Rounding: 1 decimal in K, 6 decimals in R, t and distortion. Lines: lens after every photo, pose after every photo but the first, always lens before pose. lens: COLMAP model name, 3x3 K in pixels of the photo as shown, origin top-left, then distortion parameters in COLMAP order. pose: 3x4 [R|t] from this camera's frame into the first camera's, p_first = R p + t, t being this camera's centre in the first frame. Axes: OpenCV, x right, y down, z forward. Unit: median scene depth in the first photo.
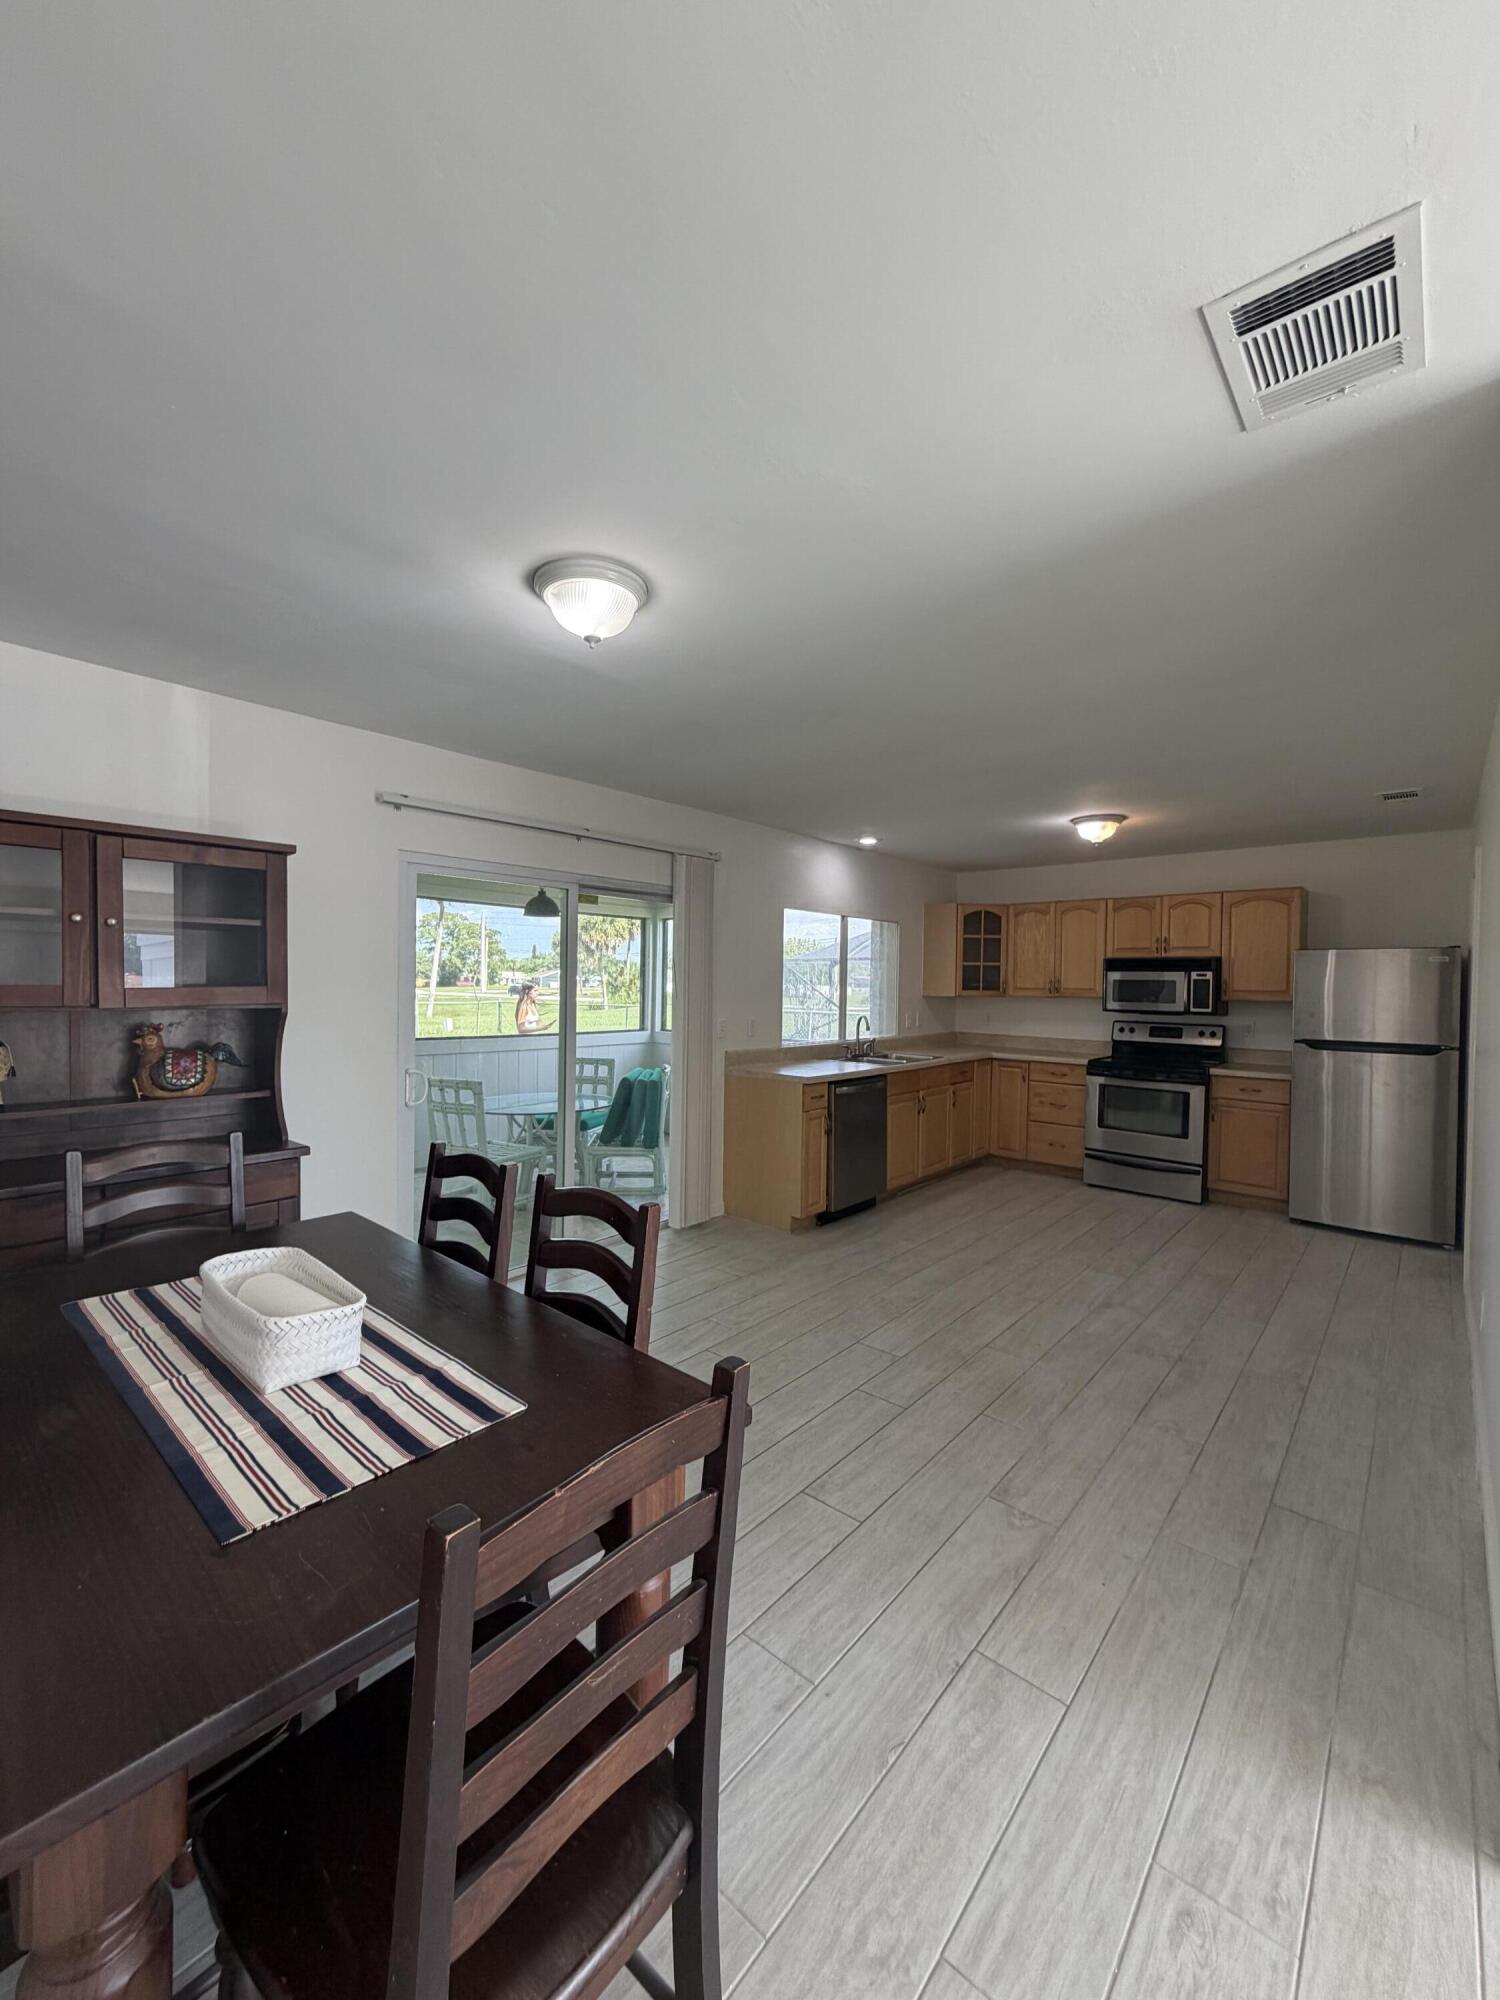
lens RADIAL K [[795.3, 0, 749.4], [0, 795.3, 995.8], [0, 0, 1]] dist [-0.002006, 0.000039]
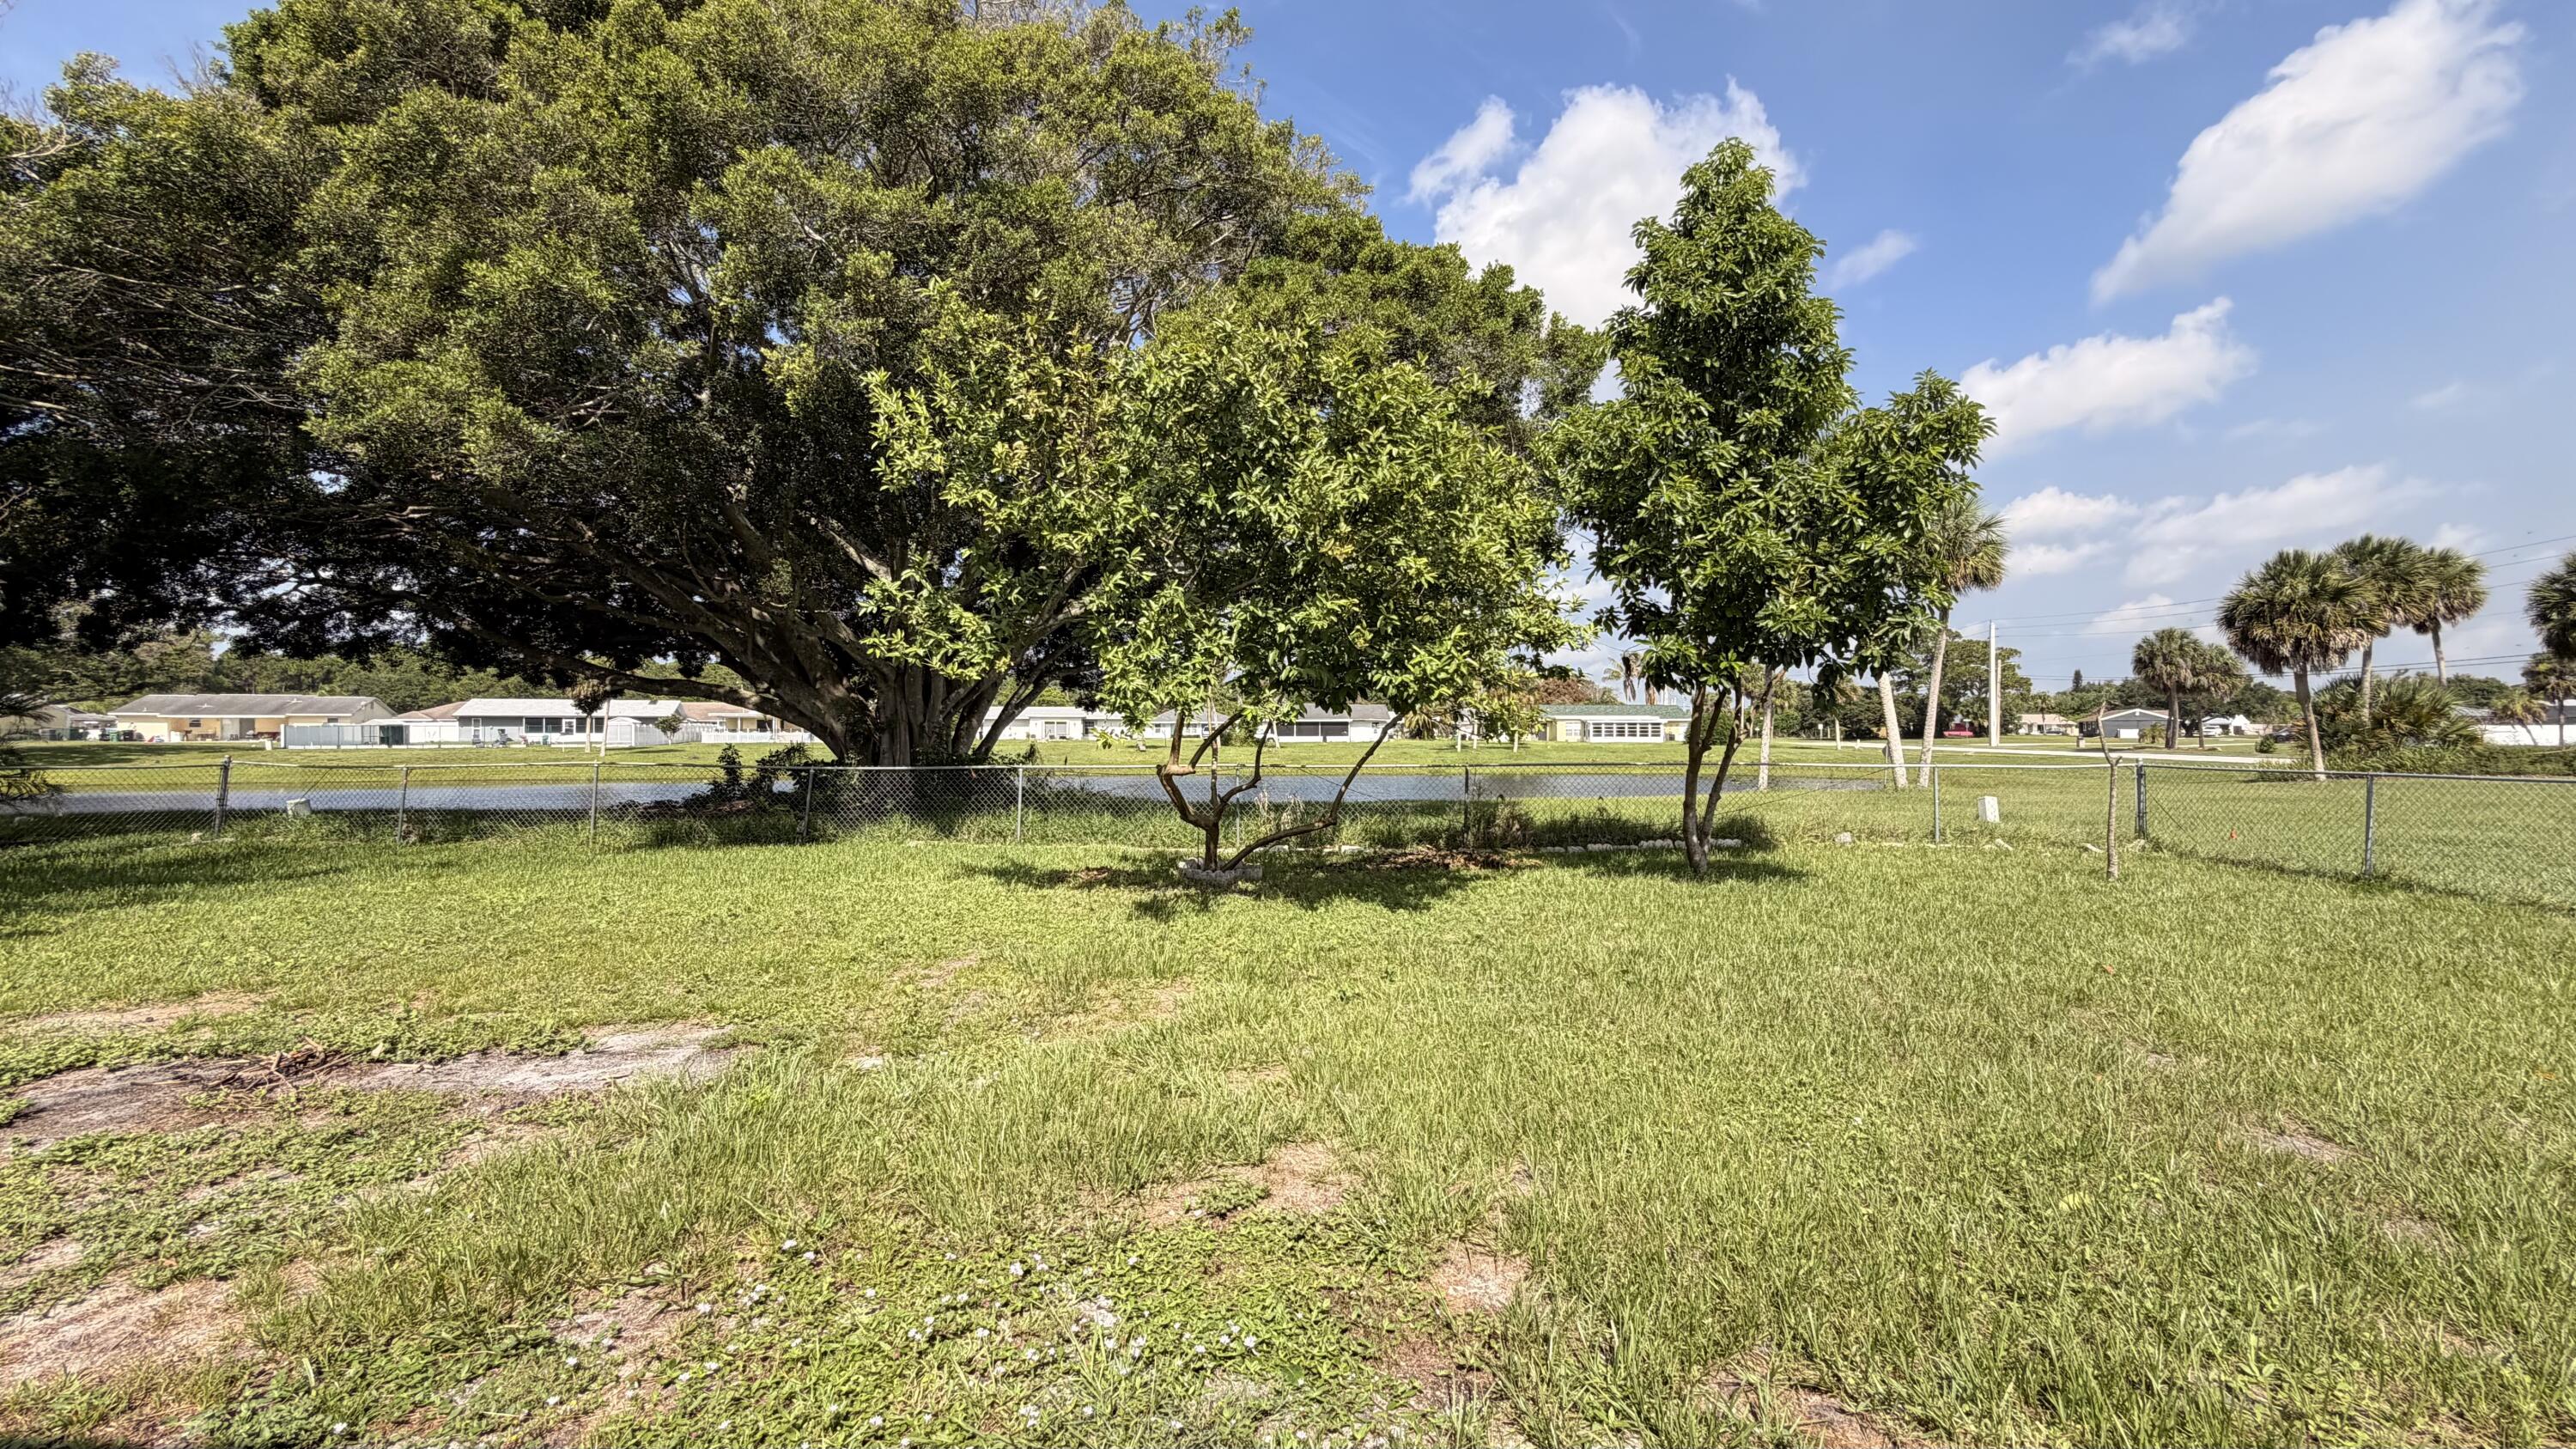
lens RADIAL K [[1027.1, 0, 1277.8], [0, 1027.1, 724.2], [0, 0, 1]] dist [-0.001153, 0.000331]
pose [[0.603103, -0.017924, -0.797462, -0.678495], [-0.002865, 0.999692, -0.024636, 0.000842], [0.797658, 0.017143, 0.602867, 1.302969]]
